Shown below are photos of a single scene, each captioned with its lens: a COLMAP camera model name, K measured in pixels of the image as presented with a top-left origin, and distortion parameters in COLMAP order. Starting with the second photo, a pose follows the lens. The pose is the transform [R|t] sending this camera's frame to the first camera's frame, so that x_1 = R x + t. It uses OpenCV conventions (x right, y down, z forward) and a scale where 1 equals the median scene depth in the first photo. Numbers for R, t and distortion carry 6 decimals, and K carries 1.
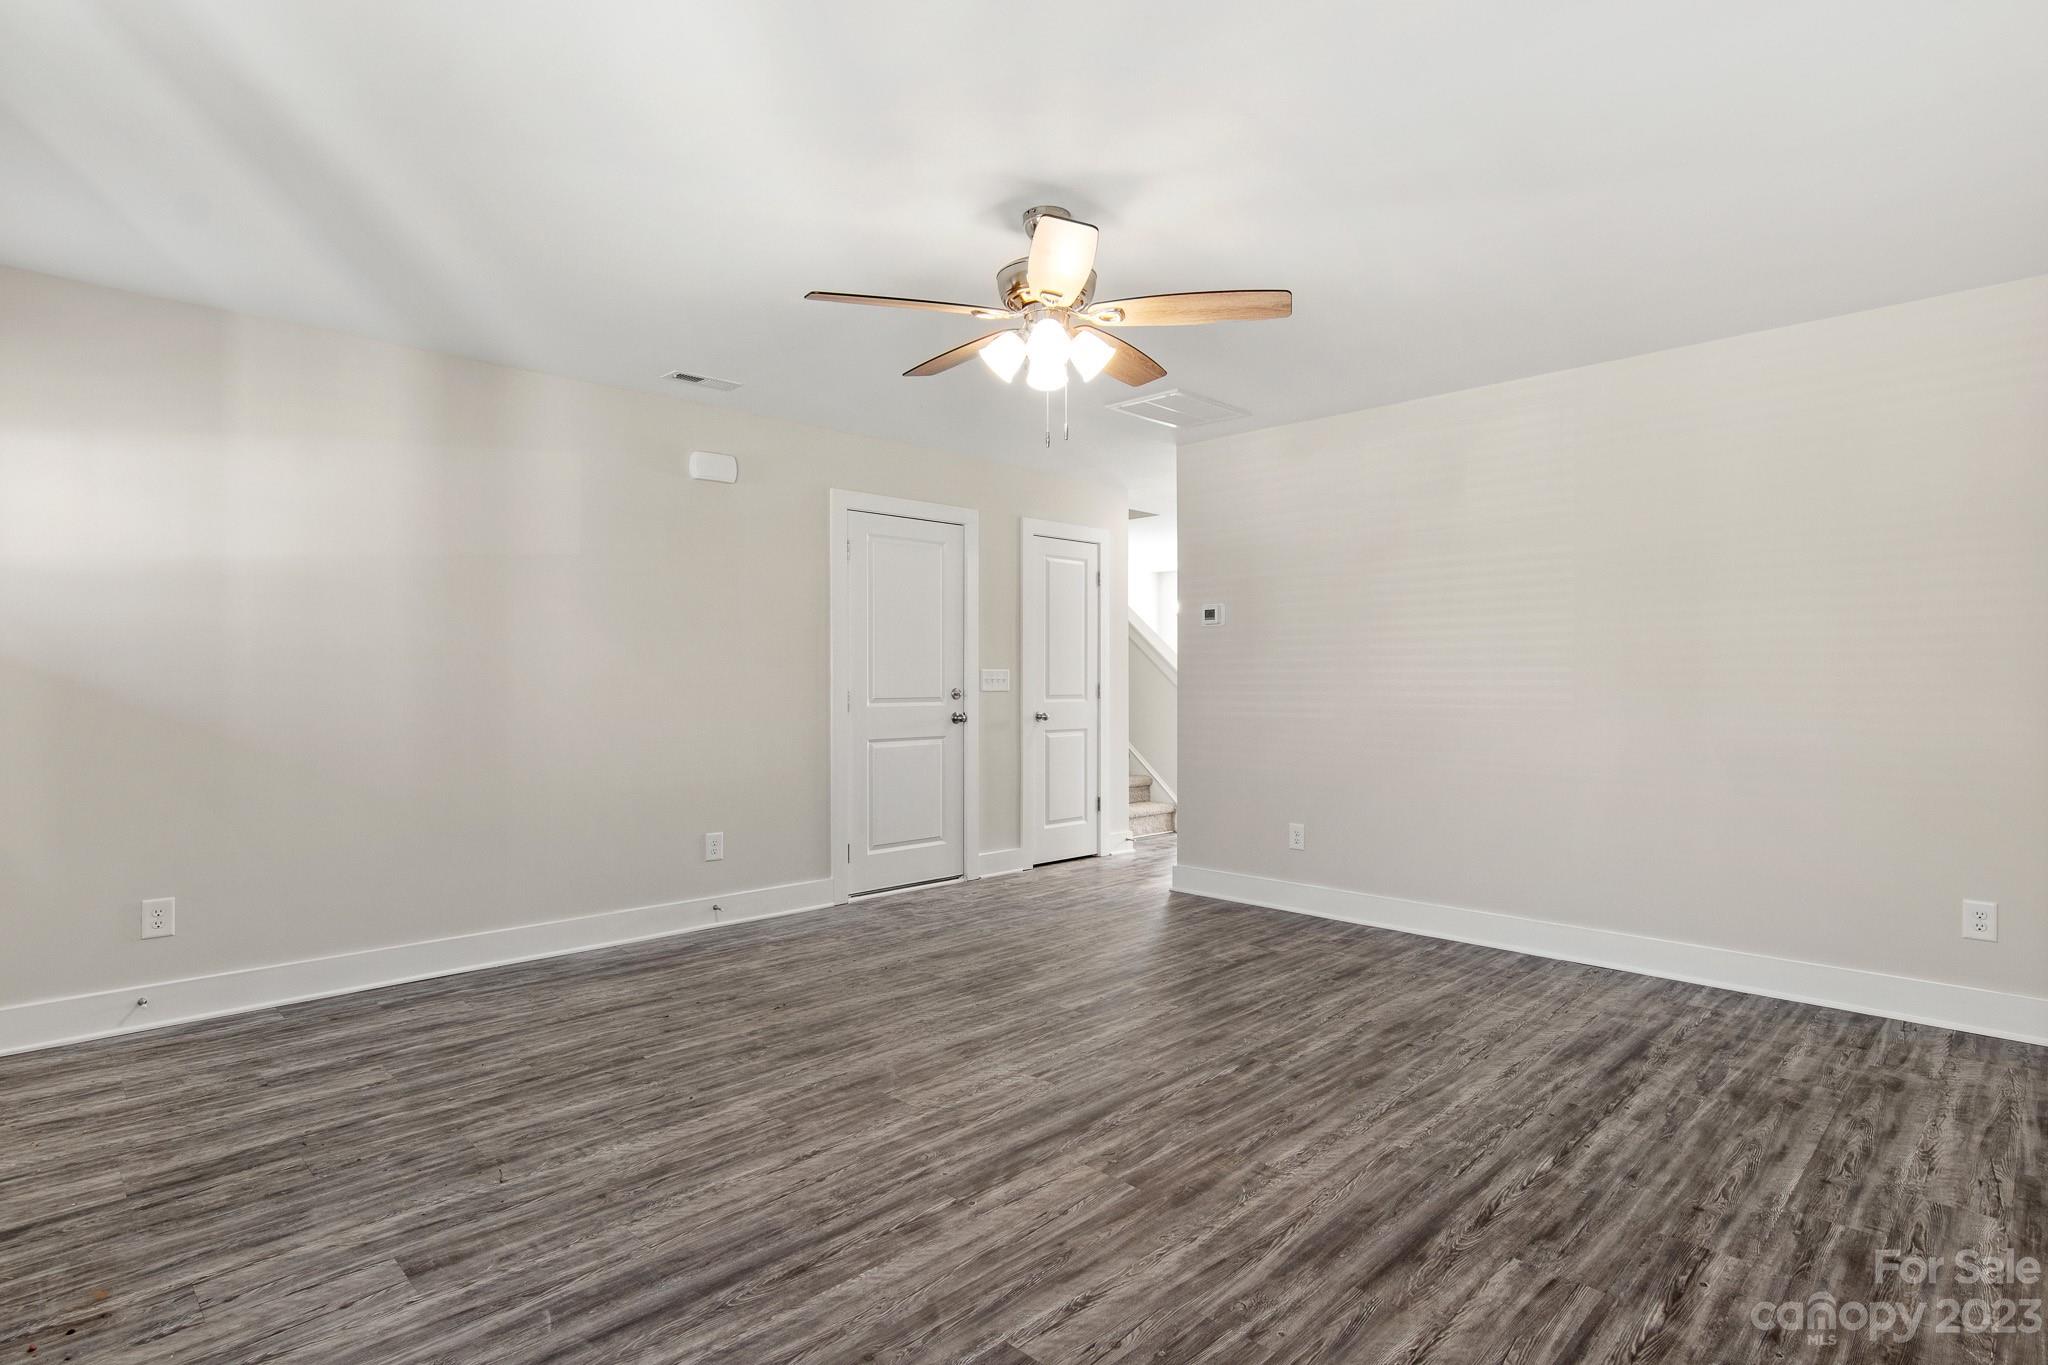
lens RADIAL K [[1046.0, 0, 1039.9], [0, 1046.0, 652.5], [0, 0, 1]] dist [-0.002664, 0.002072]
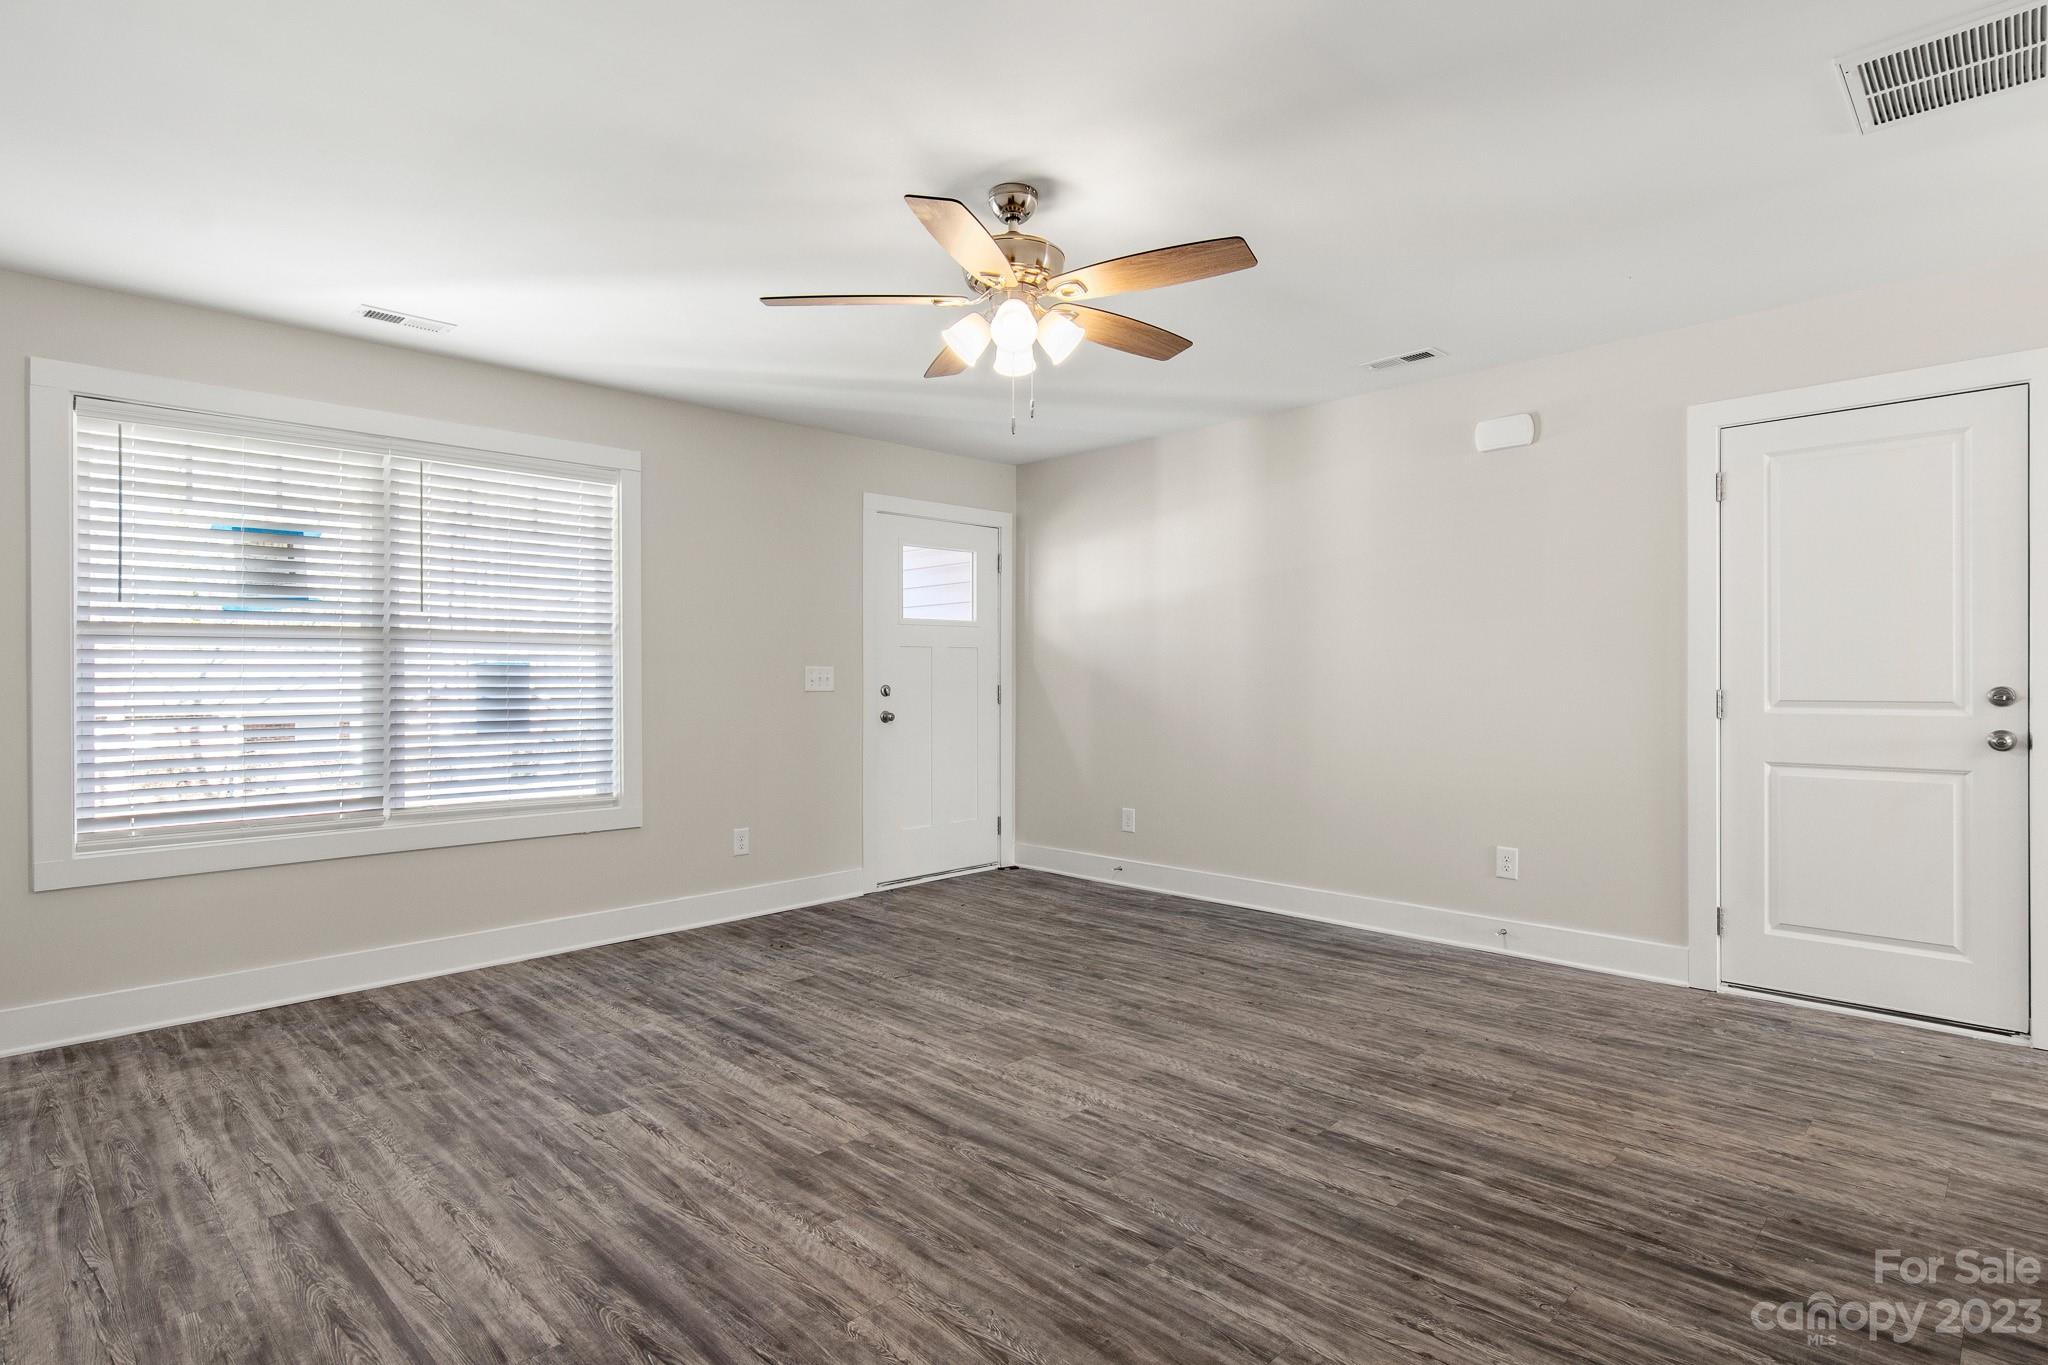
lens RADIAL K [[1043.1, 0, 1026.4], [0, 1043.1, 659.6], [0, 0, 1]] dist [-0.001309, 0.001253]
pose [[0.000230, -0.016063, -0.999871, 1.085203], [0.032101, 0.999356, -0.016047, 0.029555], [0.999485, -0.032093, 0.000746, 1.145415]]
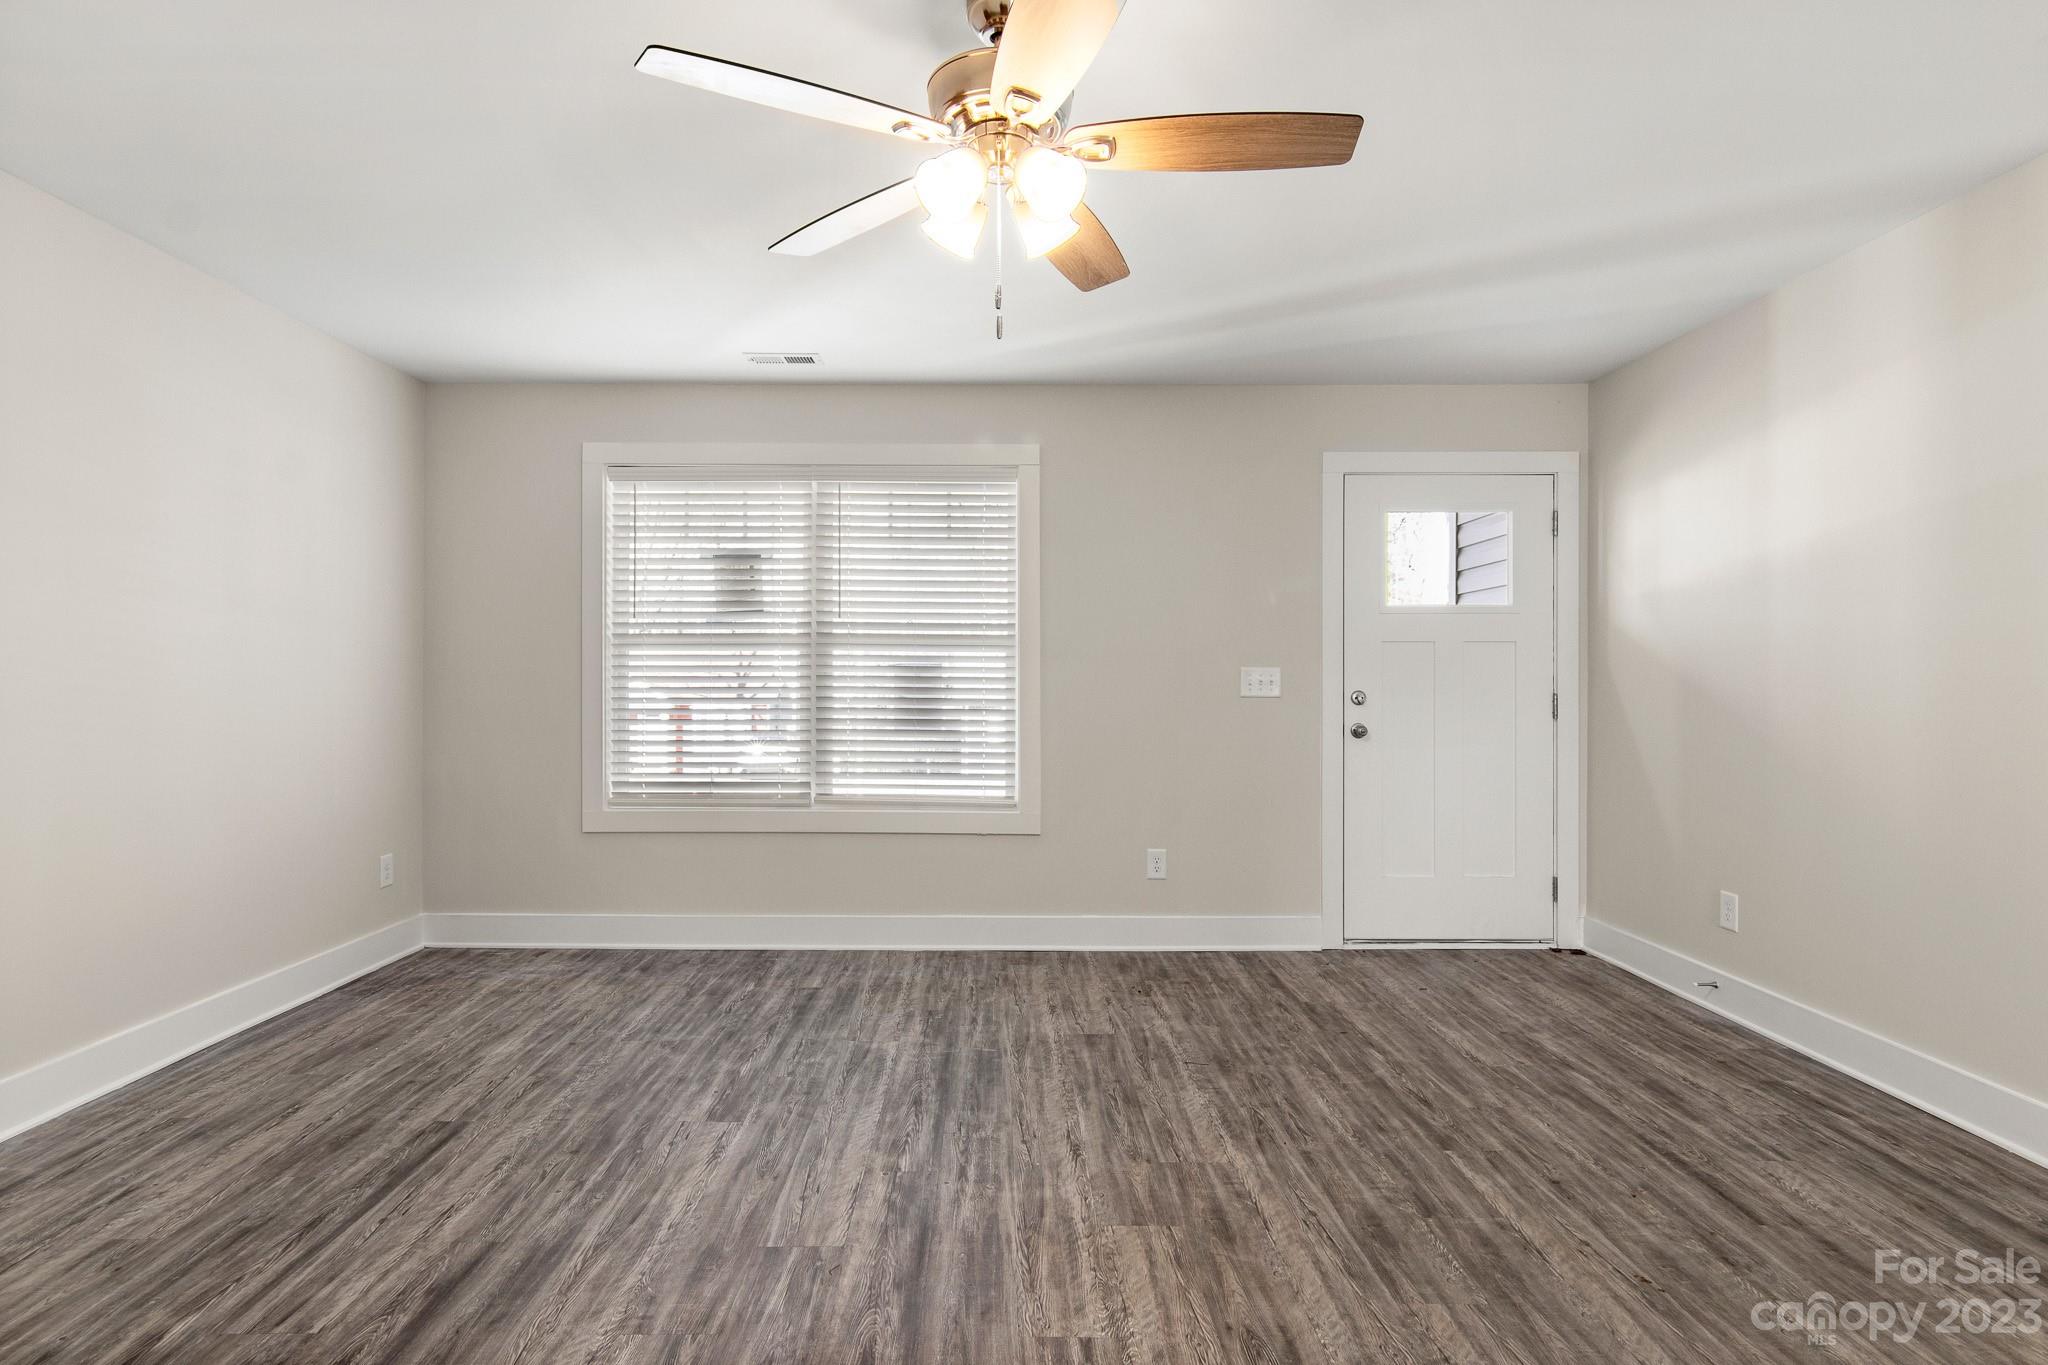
lens RADIAL K [[1052.2, 0, 1001.1], [0, 1052.2, 659.2], [0, 0, 1]] dist [-0.001586, 0.000788]
pose [[-0.712208, -0.014781, -0.701813, 0.549722], [0.016380, 0.999156, -0.037667, 0.042226], [0.701777, -0.038323, -0.711365, 1.682232]]
